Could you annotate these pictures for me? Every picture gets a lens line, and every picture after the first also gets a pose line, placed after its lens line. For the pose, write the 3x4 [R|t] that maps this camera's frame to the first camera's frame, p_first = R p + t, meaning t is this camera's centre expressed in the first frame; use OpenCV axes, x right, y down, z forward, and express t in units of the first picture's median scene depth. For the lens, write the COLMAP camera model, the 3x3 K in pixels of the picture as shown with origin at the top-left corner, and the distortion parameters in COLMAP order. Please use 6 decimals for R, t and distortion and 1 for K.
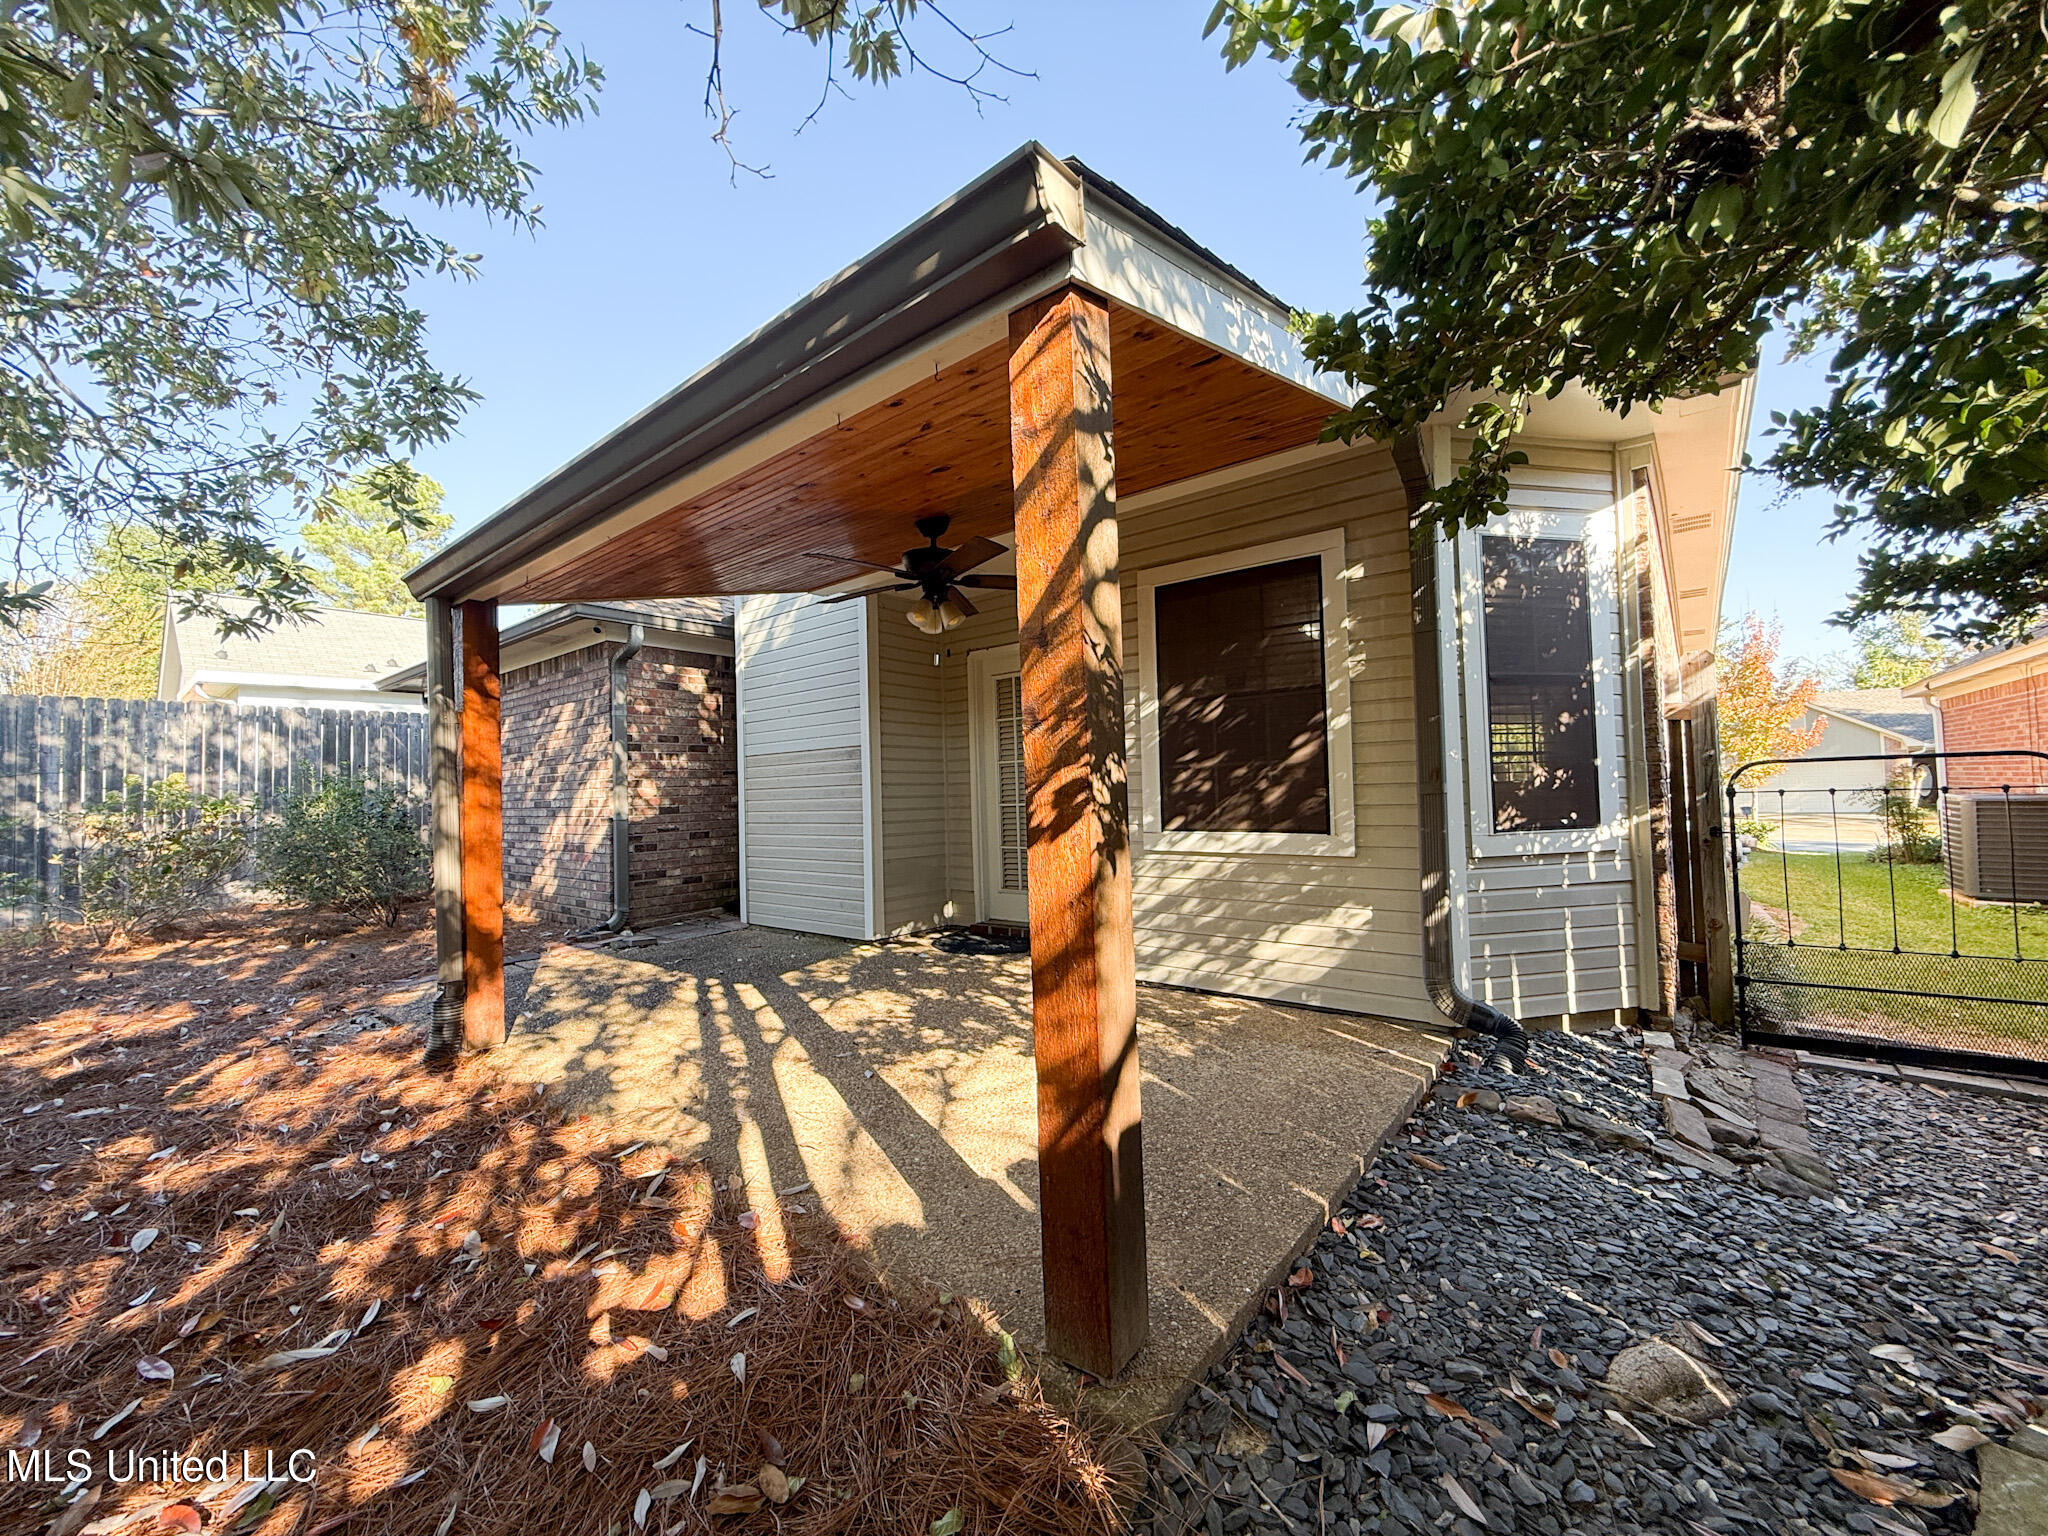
lens RADIAL K [[816.4, 0, 1020.3], [0, 816.4, 768.7], [0, 0, 1]] dist [-0.001474, 0.000646]
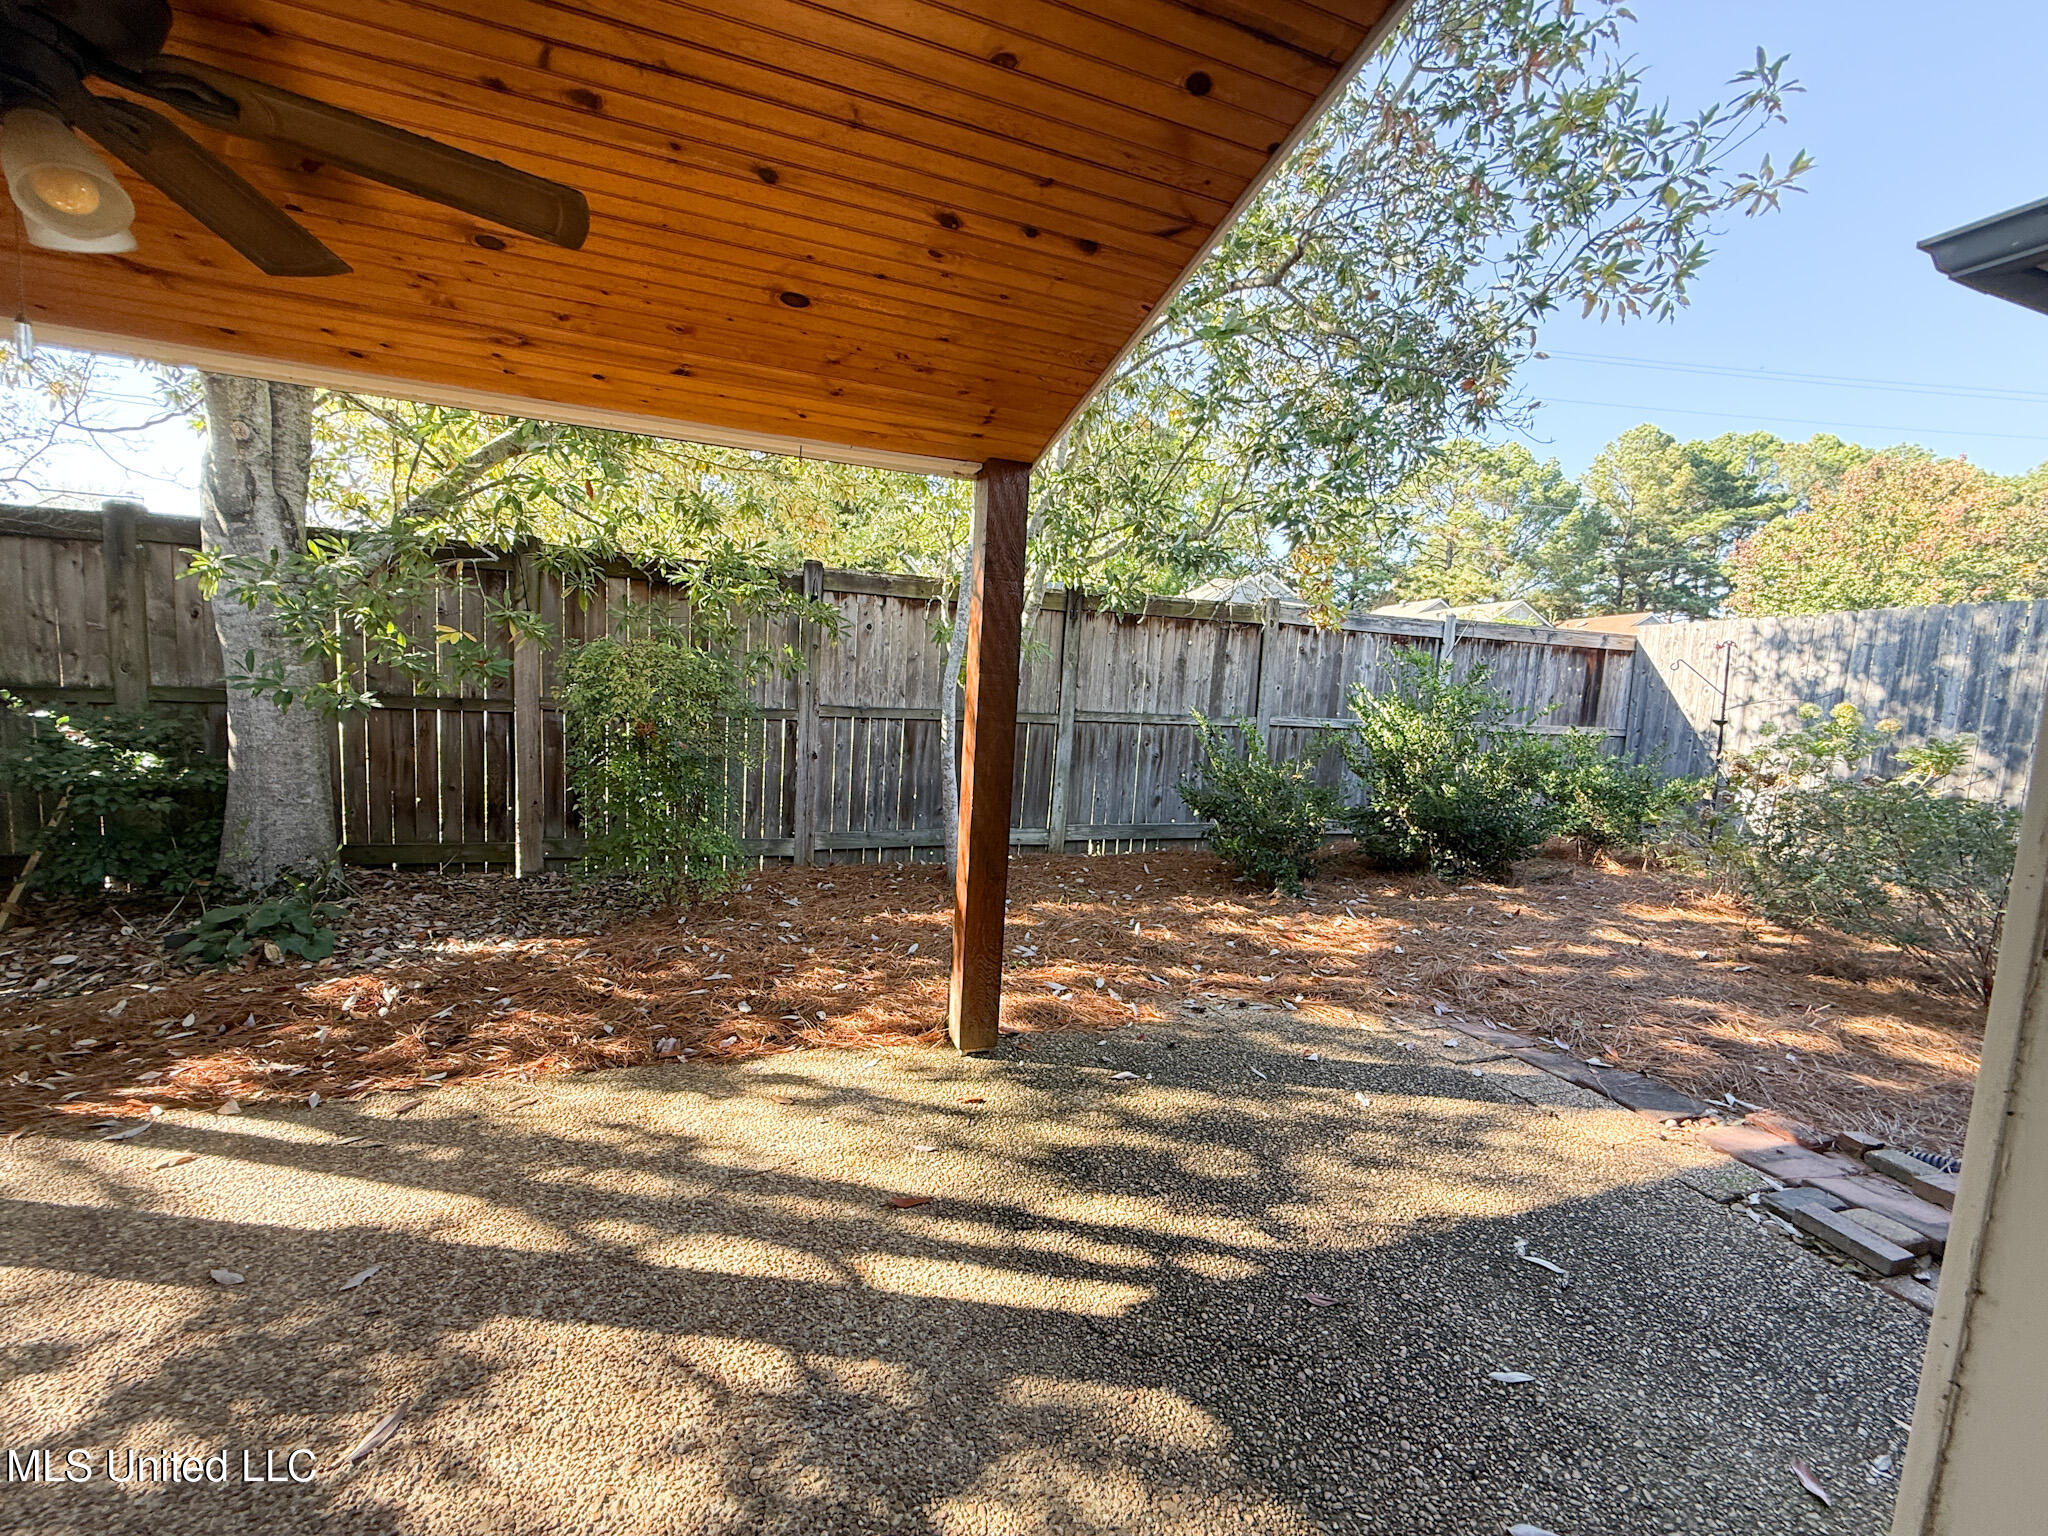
lens RADIAL K [[816.4, 0, 1017.9], [0, 816.4, 769.9], [0, 0, 1]] dist [-0.001474, 0.000646]
pose [[-0.525383, 0.092714, -0.845799, -0.031338], [-0.015105, 0.992873, 0.118218, -0.022352], [0.850732, 0.074885, -0.520238, 1.484346]]
